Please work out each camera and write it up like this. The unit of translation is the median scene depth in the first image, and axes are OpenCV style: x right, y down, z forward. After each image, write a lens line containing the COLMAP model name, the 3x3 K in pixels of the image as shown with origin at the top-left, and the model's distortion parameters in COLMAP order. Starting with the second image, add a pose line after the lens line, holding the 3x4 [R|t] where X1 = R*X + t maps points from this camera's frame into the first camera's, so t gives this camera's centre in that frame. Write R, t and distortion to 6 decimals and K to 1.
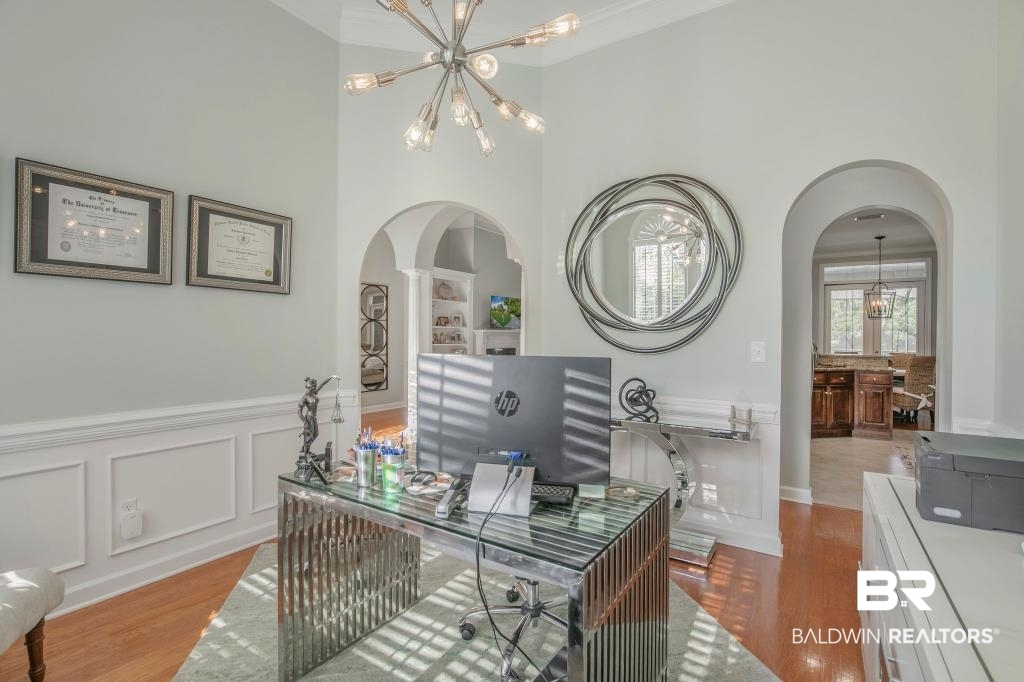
lens RADIAL K [[476.5, 0, 510.3], [0, 476.5, 328.6], [0, 0, 1]] dist [-0.052930, 0.013348]
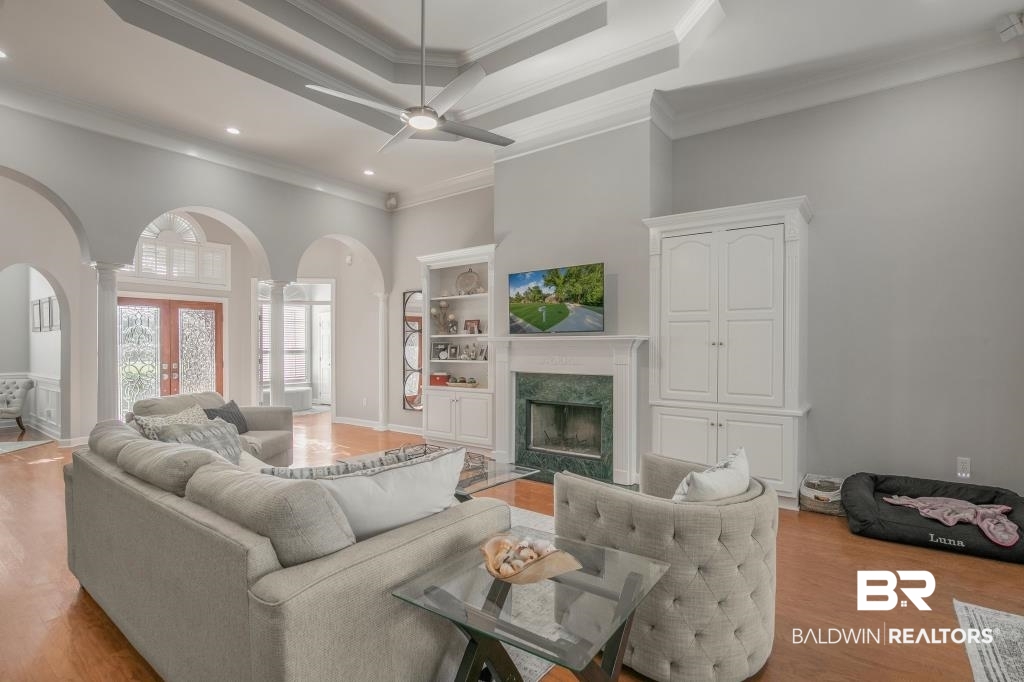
lens RADIAL K [[498.9, 0, 518.0], [0, 498.9, 348.3], [0, 0, 1]] dist [-0.012573, 0.000283]
pose [[-0.075378, 0.000438, -0.997155, 0.523672], [0.008889, 0.999960, -0.000233, 0.015747], [0.997115, -0.008881, -0.075379, 1.029737]]
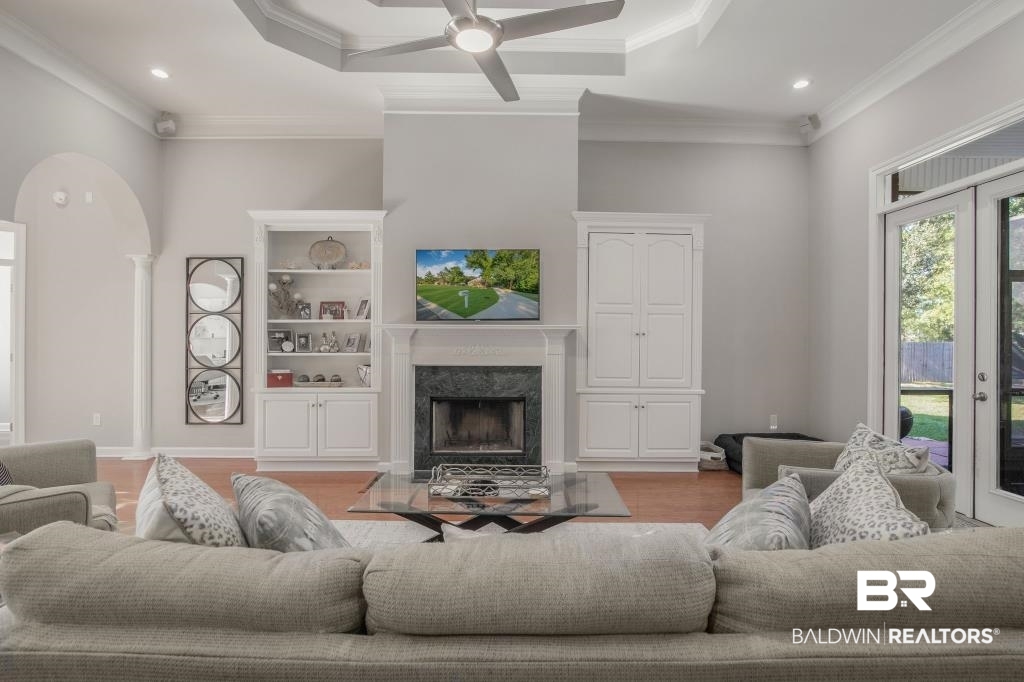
lens RADIAL K [[479.3, 0, 511.1], [0, 479.3, 336.4], [0, 0, 1]] dist [-0.016637, 0.000137]
pose [[0.550701, -0.005543, -0.834684, 0.391935], [0.005045, 0.999982, -0.003312, 0.016494], [0.834687, -0.002387, 0.550719, 0.801158]]
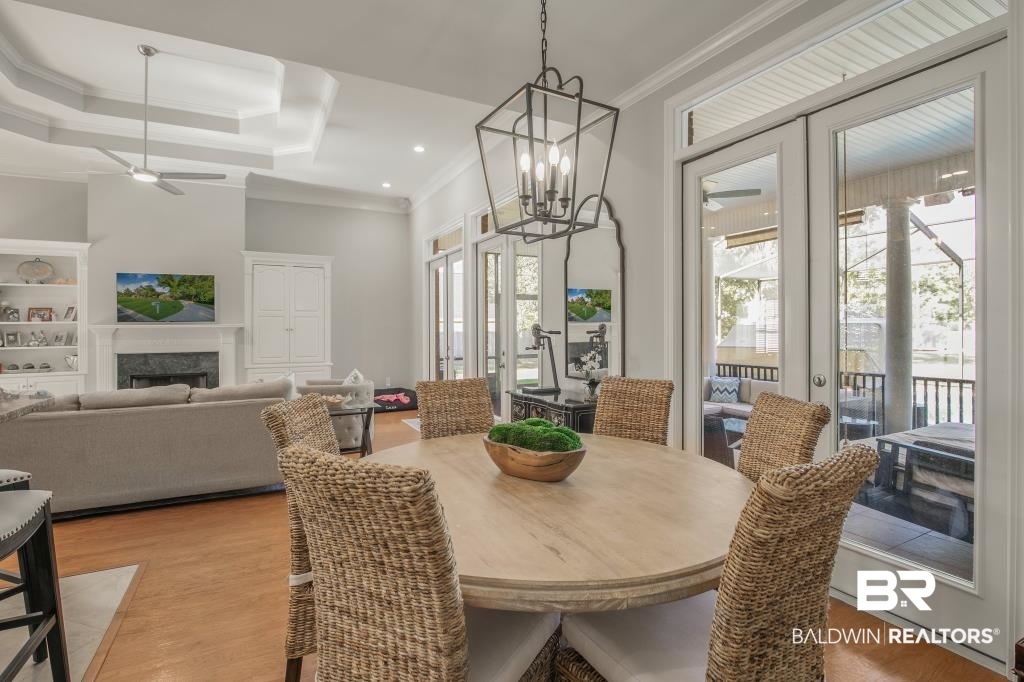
lens RADIAL K [[476.5, 0, 510.3], [0, 476.5, 328.6], [0, 0, 1]] dist [-0.052930, 0.013348]
pose [[0.871467, -0.015215, -0.490218, 0.741035], [0.018270, 0.999832, 0.001448, 0.017070], [0.490114, -0.010218, 0.871599, 0.689880]]
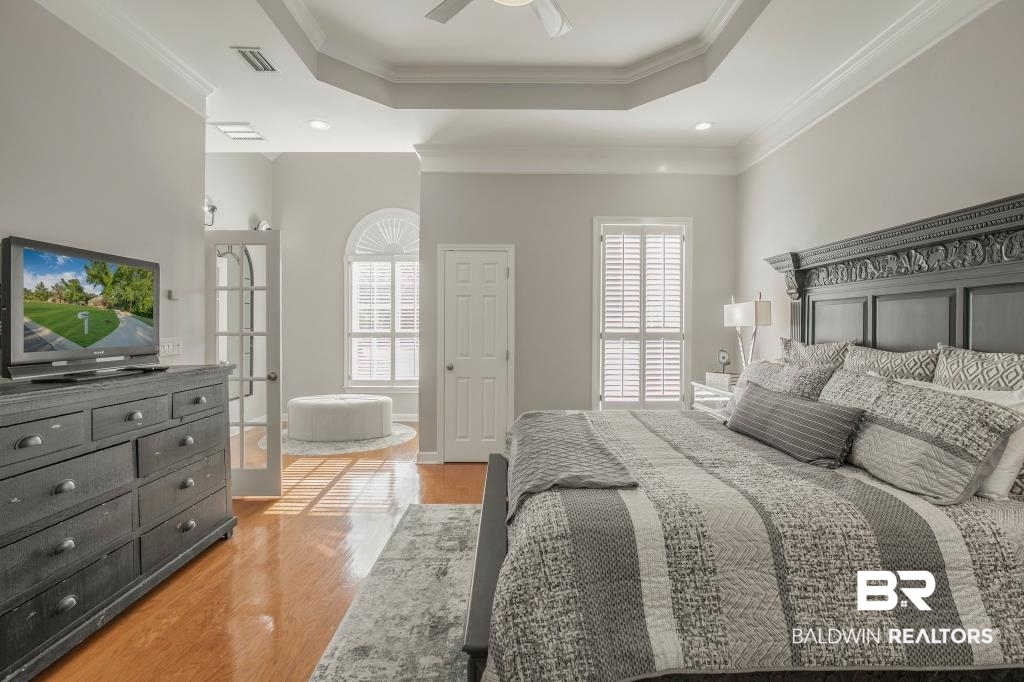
lens RADIAL K [[476.5, 0, 510.3], [0, 476.5, 328.6], [0, 0, 1]] dist [-0.052930, 0.013348]
pose [[0.832699, -0.003196, 0.553717, 0.058737], [0.001140, 0.999991, 0.004057, -0.017748], [-0.553725, -0.002747, 0.832695, 0.563143]]
